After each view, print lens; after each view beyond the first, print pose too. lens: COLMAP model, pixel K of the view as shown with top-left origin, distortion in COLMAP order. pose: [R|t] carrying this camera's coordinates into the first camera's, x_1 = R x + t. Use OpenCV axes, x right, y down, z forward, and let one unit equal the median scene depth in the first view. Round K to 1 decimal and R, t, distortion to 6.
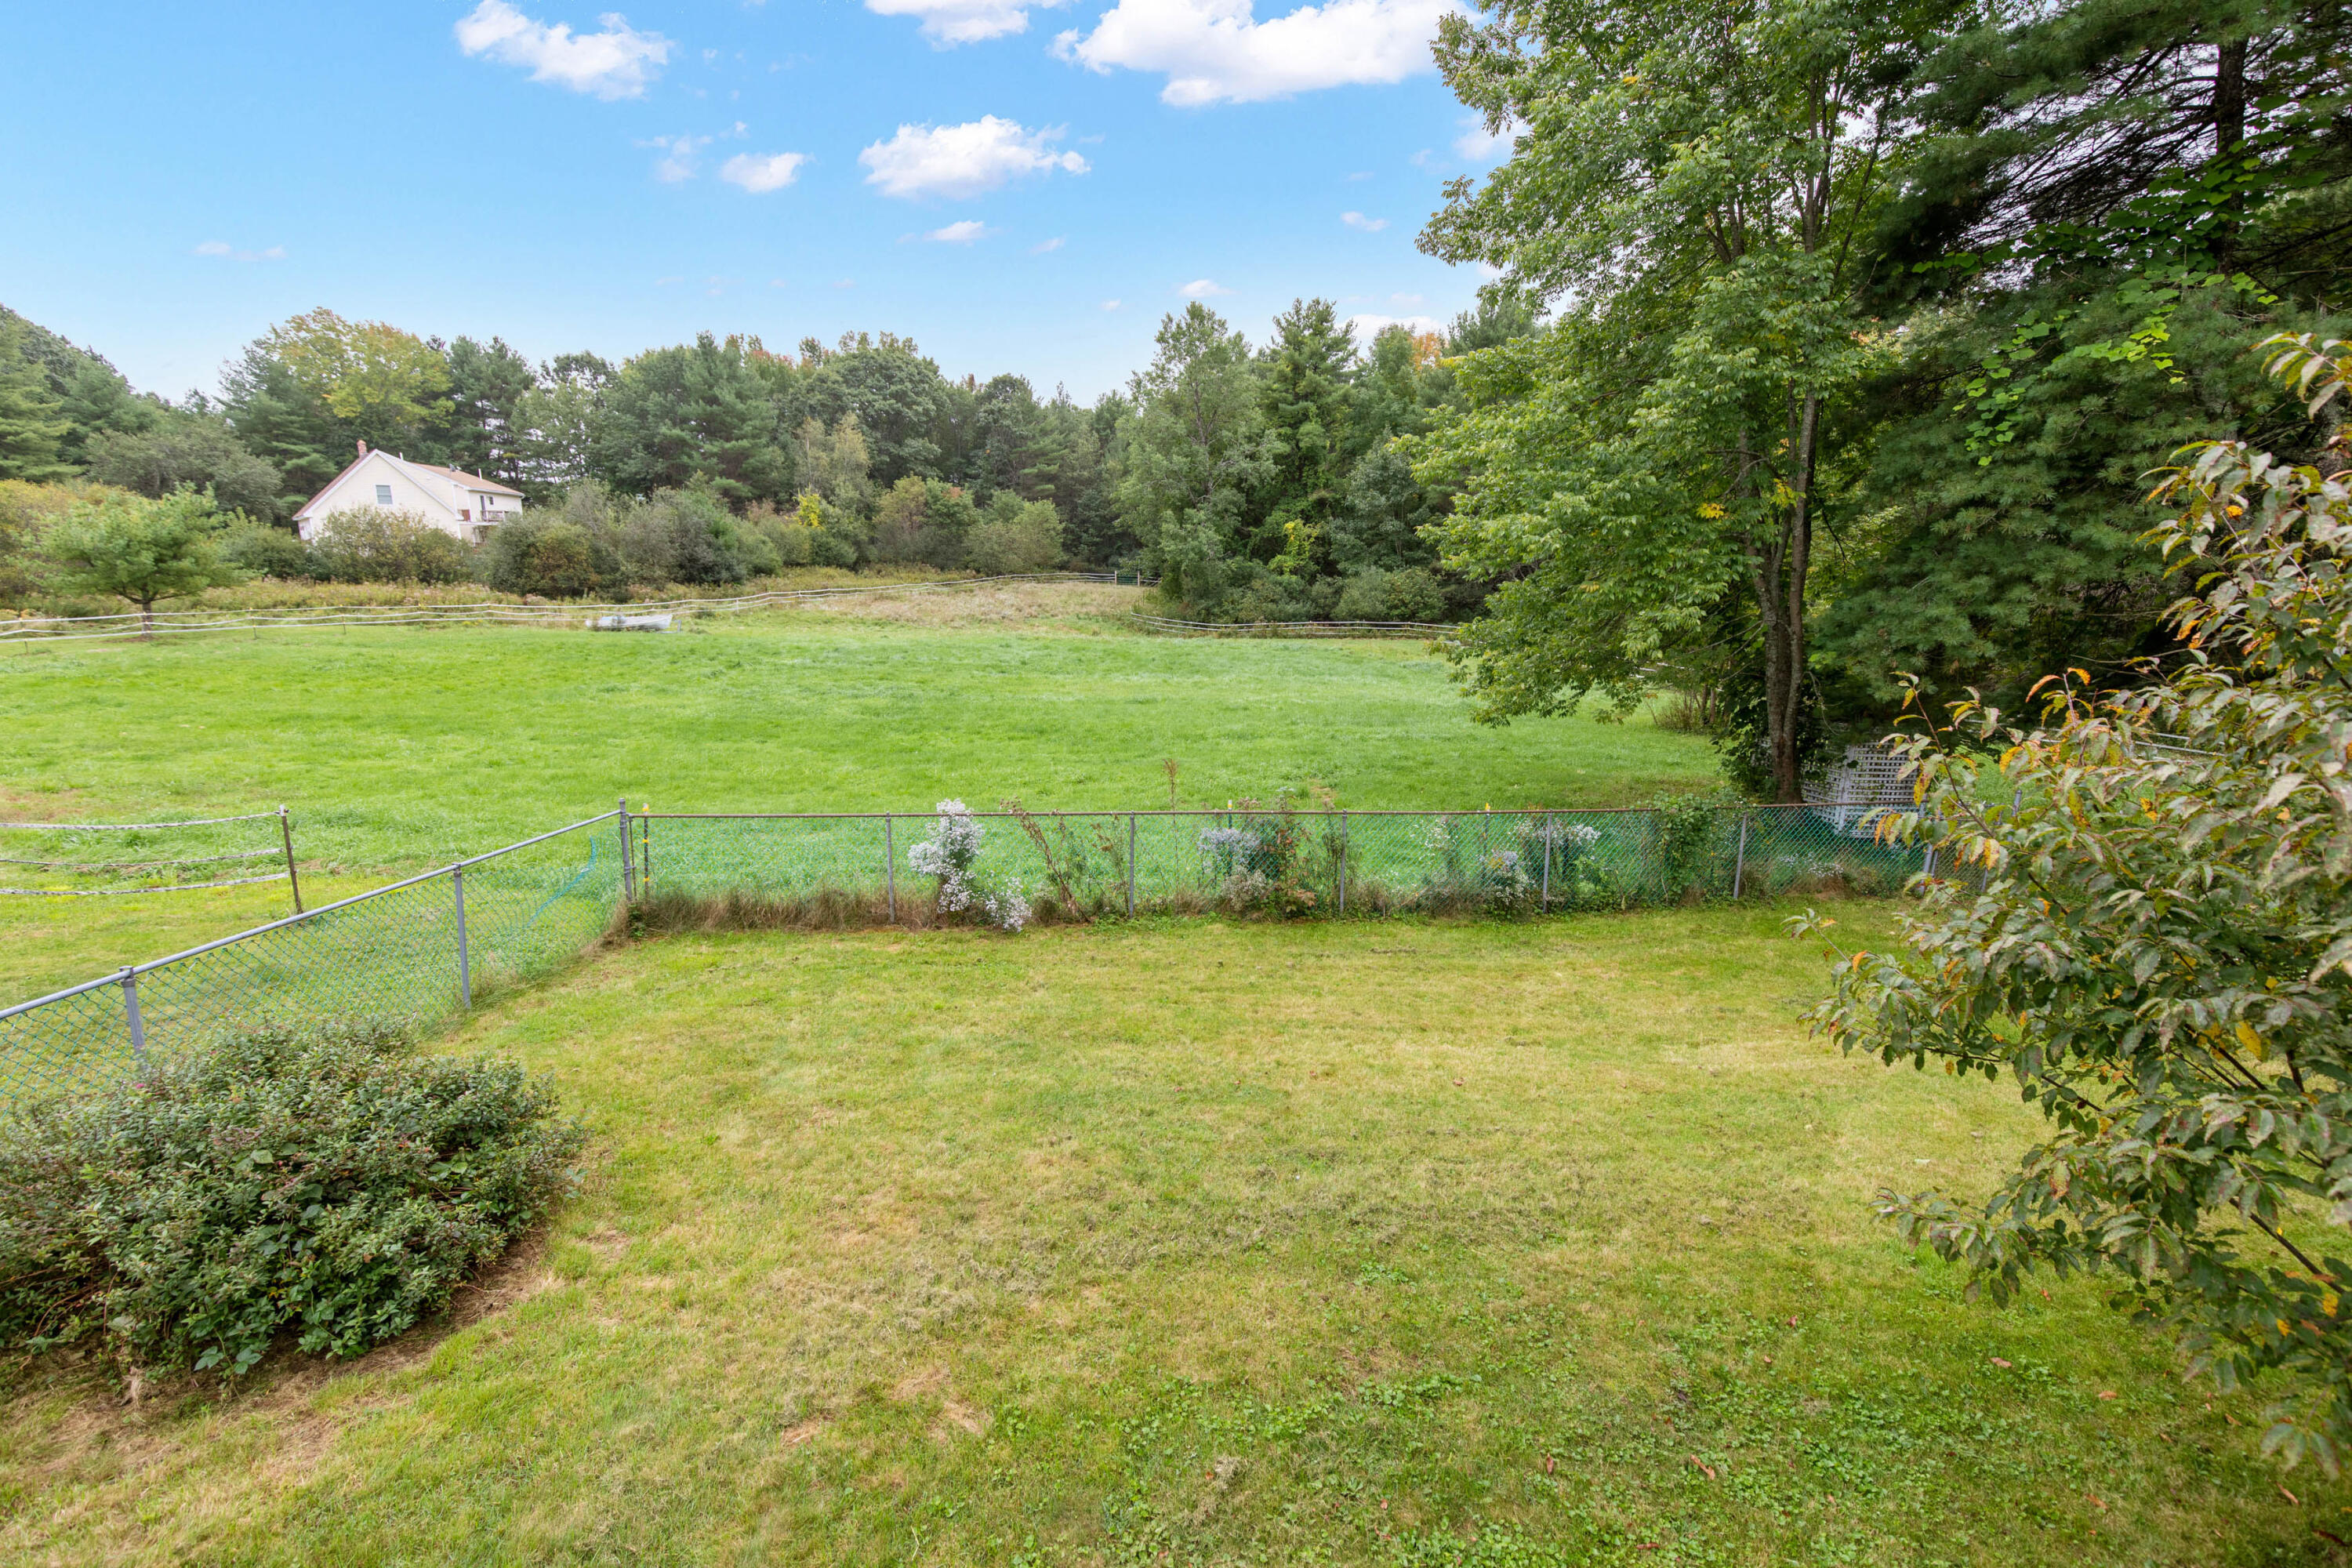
lens RADIAL K [[1069.5, 0, 1192.8], [0, 1069.5, 771.9], [0, 0, 1]] dist [0.001392, -0.000472]
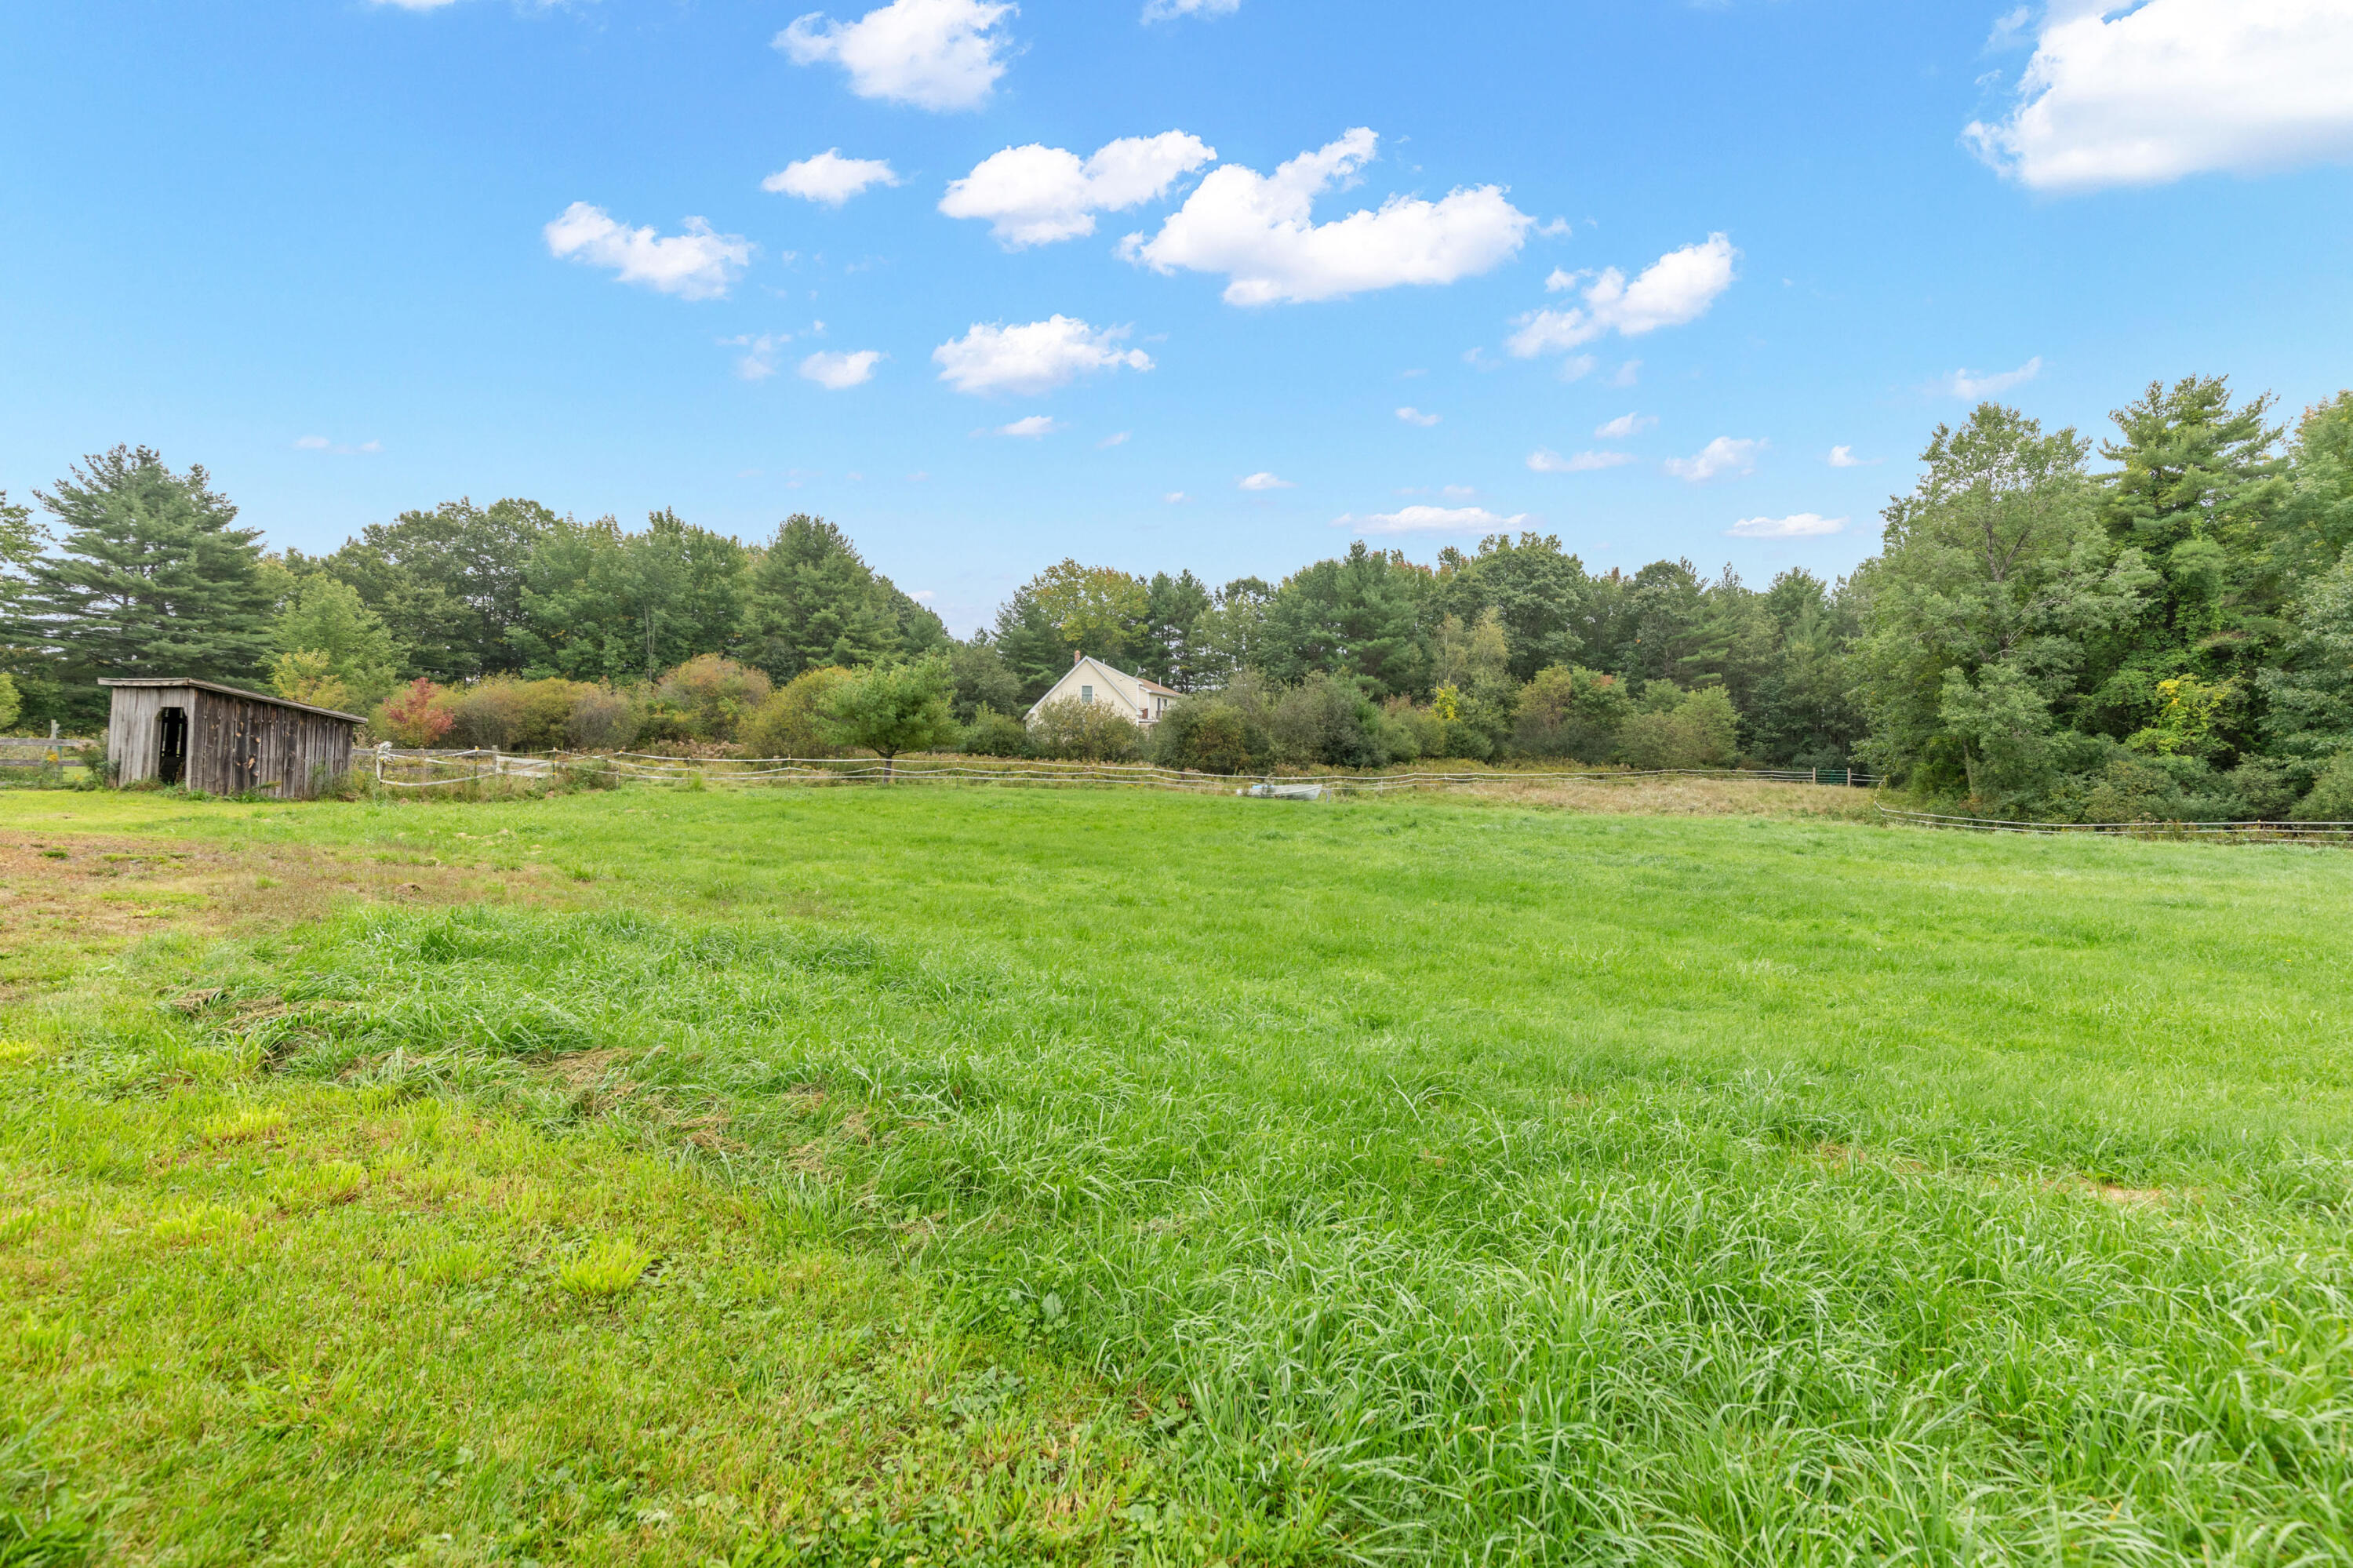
lens RADIAL K [[1070.0, 0, 1185.6], [0, 1070.0, 775.3], [0, 0, 1]] dist [0.001392, -0.000472]
pose [[0.853976, 0.008380, -0.520245, -0.063495], [-0.111431, 0.979617, -0.167134, 0.004281], [0.508240, 0.200700, 0.837503, 0.102214]]
